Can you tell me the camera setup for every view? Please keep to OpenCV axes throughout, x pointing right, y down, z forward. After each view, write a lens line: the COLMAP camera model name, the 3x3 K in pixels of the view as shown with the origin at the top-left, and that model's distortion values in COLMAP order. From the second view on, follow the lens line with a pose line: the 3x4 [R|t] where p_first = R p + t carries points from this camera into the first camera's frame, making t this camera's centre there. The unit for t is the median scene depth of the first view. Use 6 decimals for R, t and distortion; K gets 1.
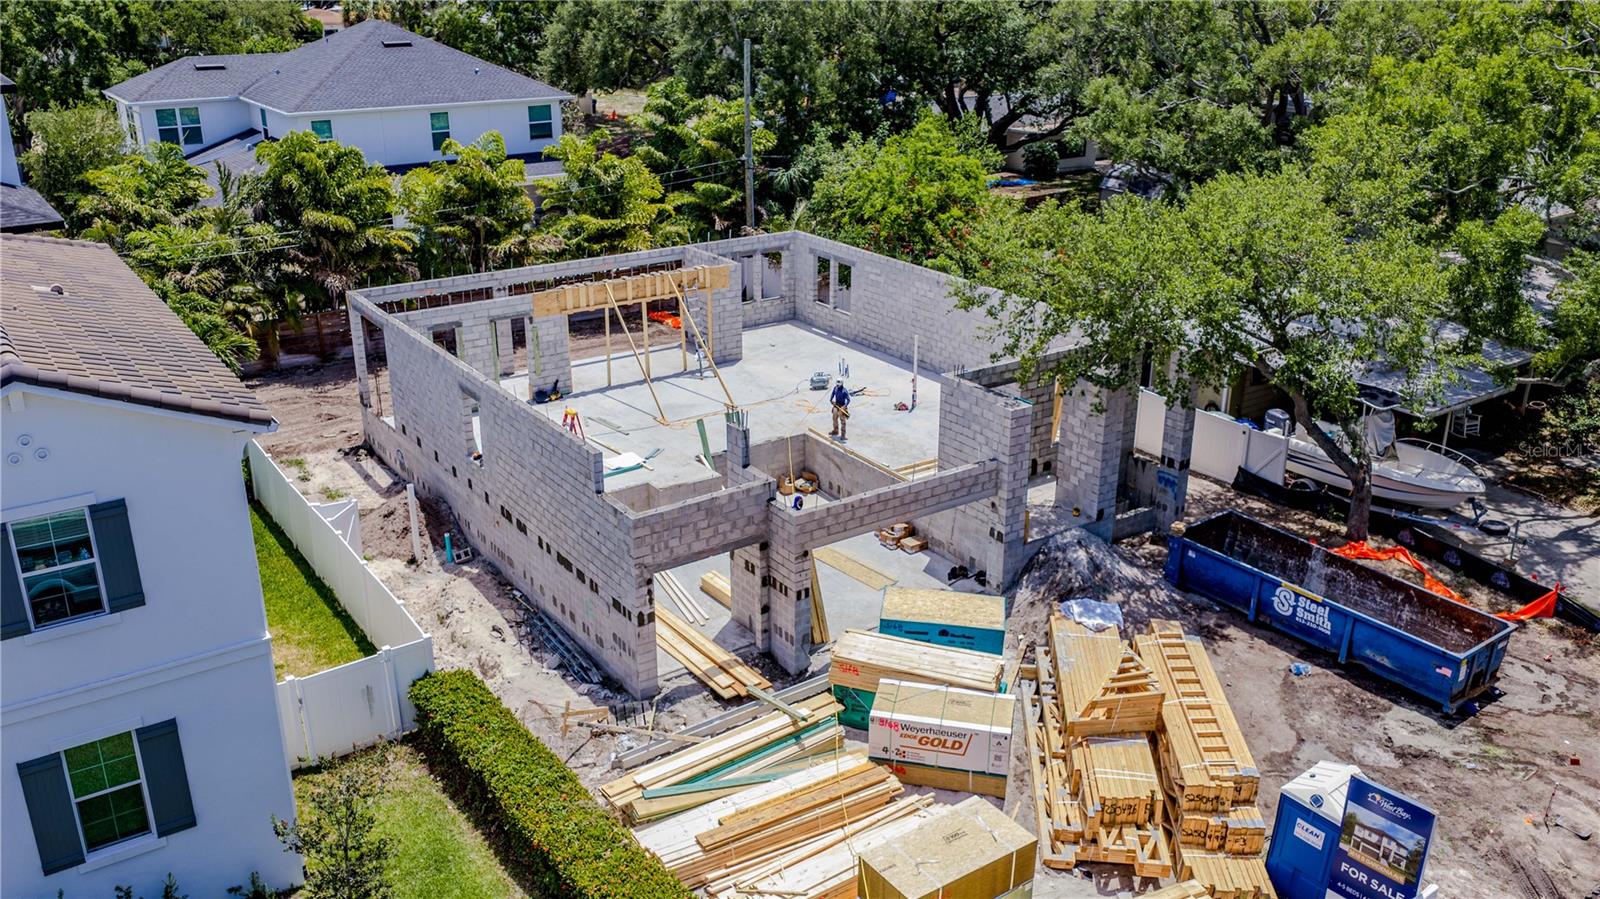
lens RADIAL K [[1343.8, 0, 801.4], [0, 1343.8, 449.0], [0, 0, 1]] dist [0.017385, -0.051412]
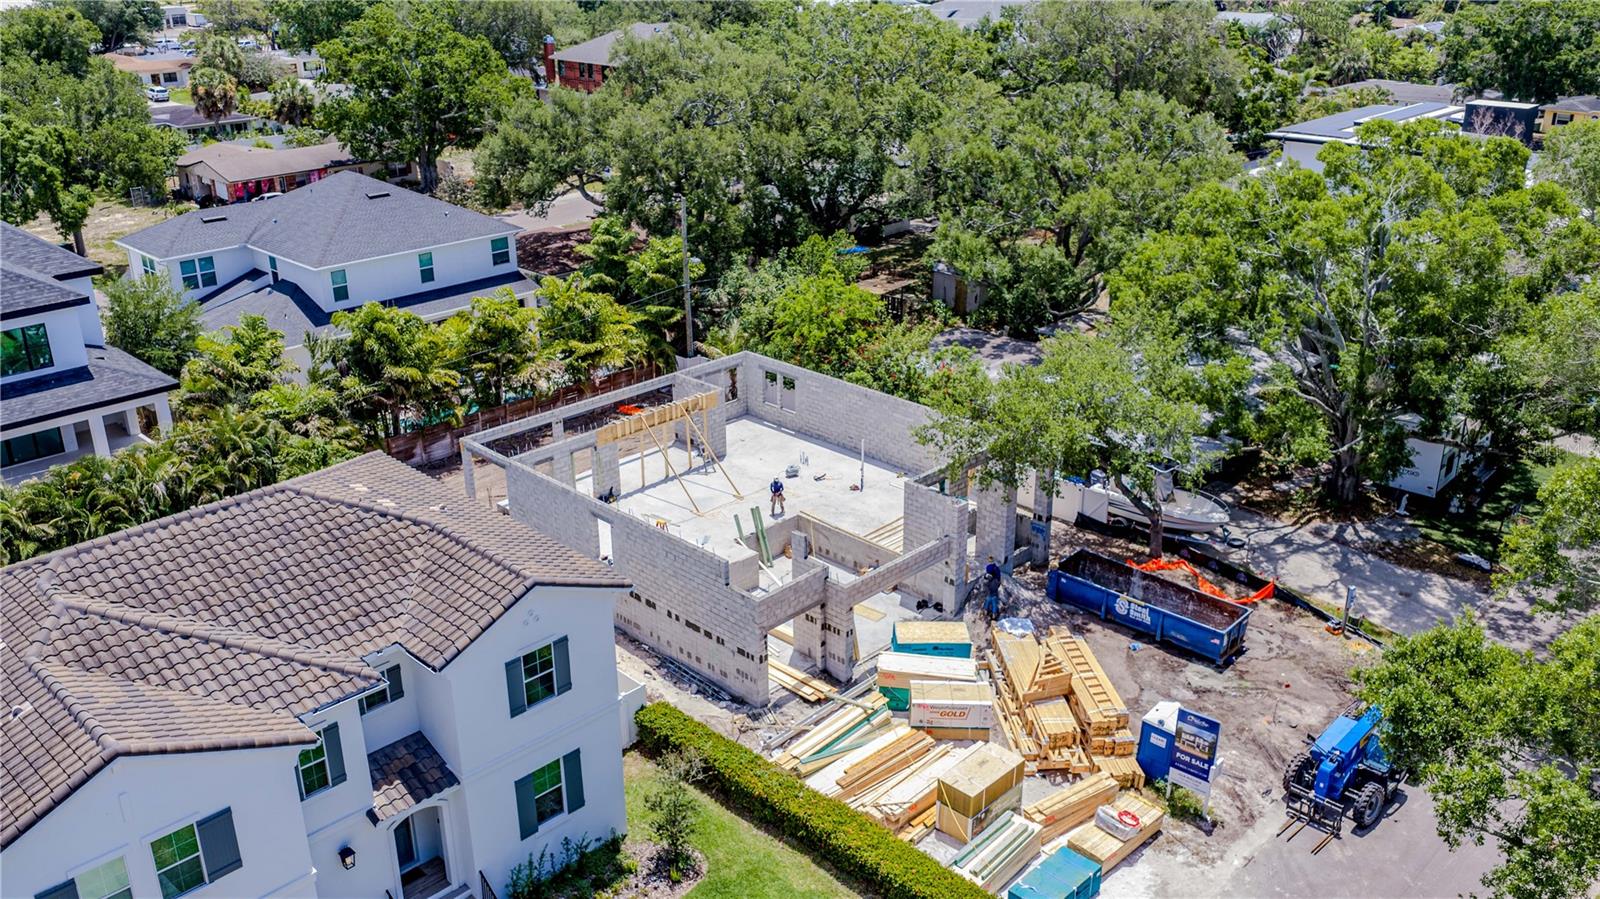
lens RADIAL K [[1343.8, 0, 798.1], [0, 1343.8, 451.5], [0, 0, 1]] dist [0.017385, -0.051412]
pose [[0.983155, -0.078756, 0.164936, -0.286126], [0.074407, 0.996702, 0.032392, -0.156410], [-0.166943, -0.019574, 0.985772, -0.554488]]
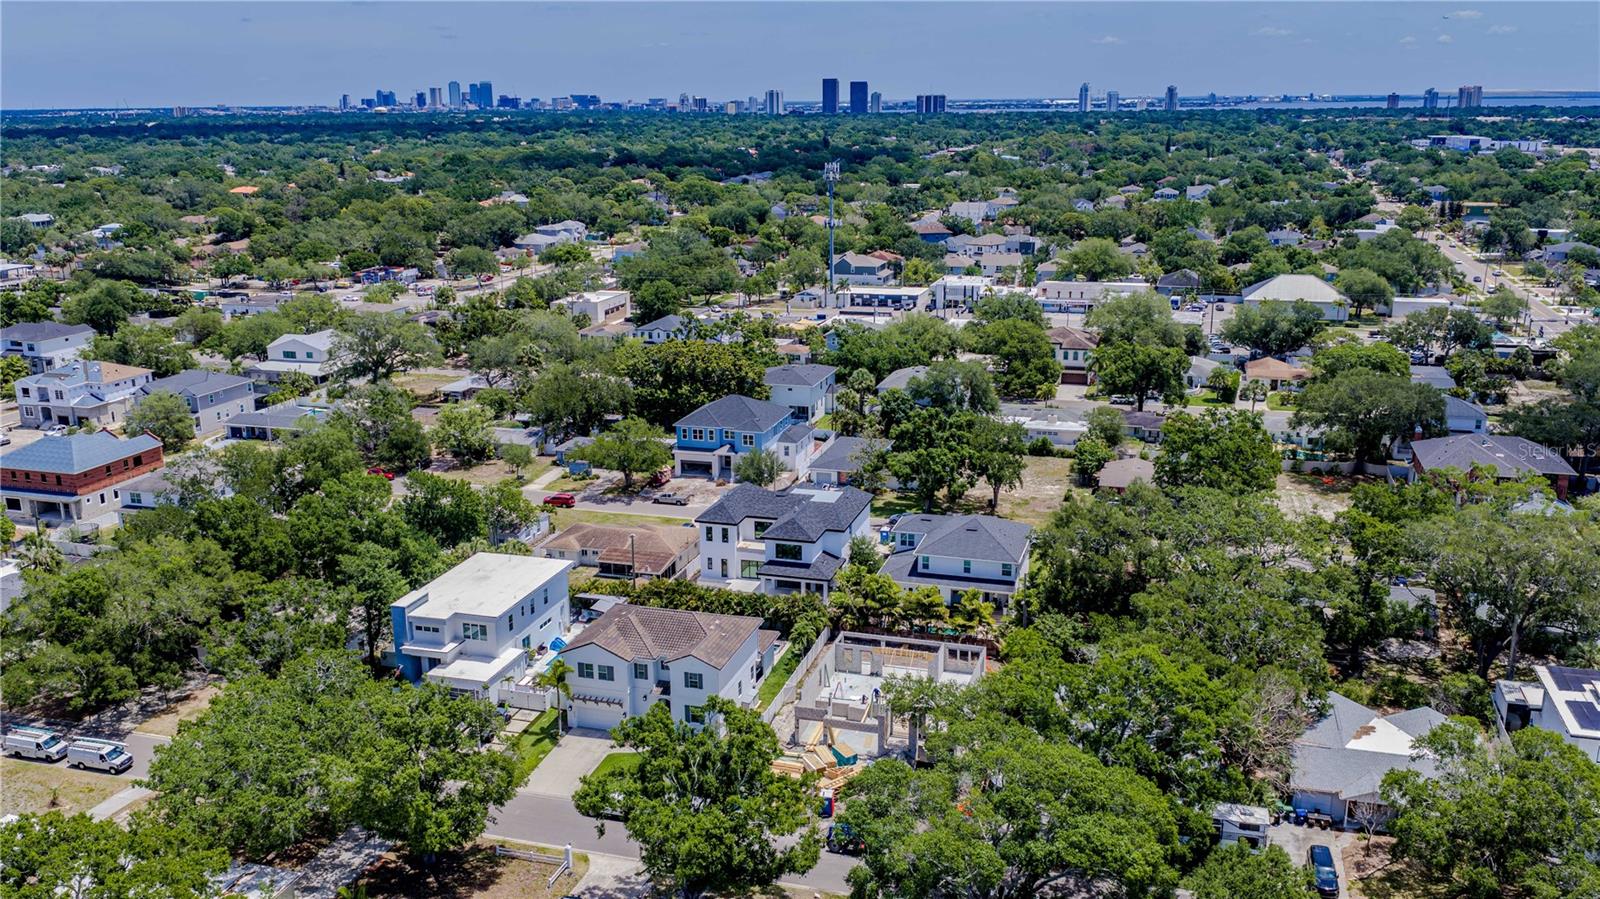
lens RADIAL K [[1343.8, 0, 802.0], [0, 1343.8, 449.5], [0, 0, 1]] dist [0.017385, -0.051412]
pose [[0.616072, 0.195798, -0.762967, 3.844579], [-0.266271, 0.963360, 0.032219, -1.074668], [0.741320, 0.183306, 0.645634, -2.443778]]
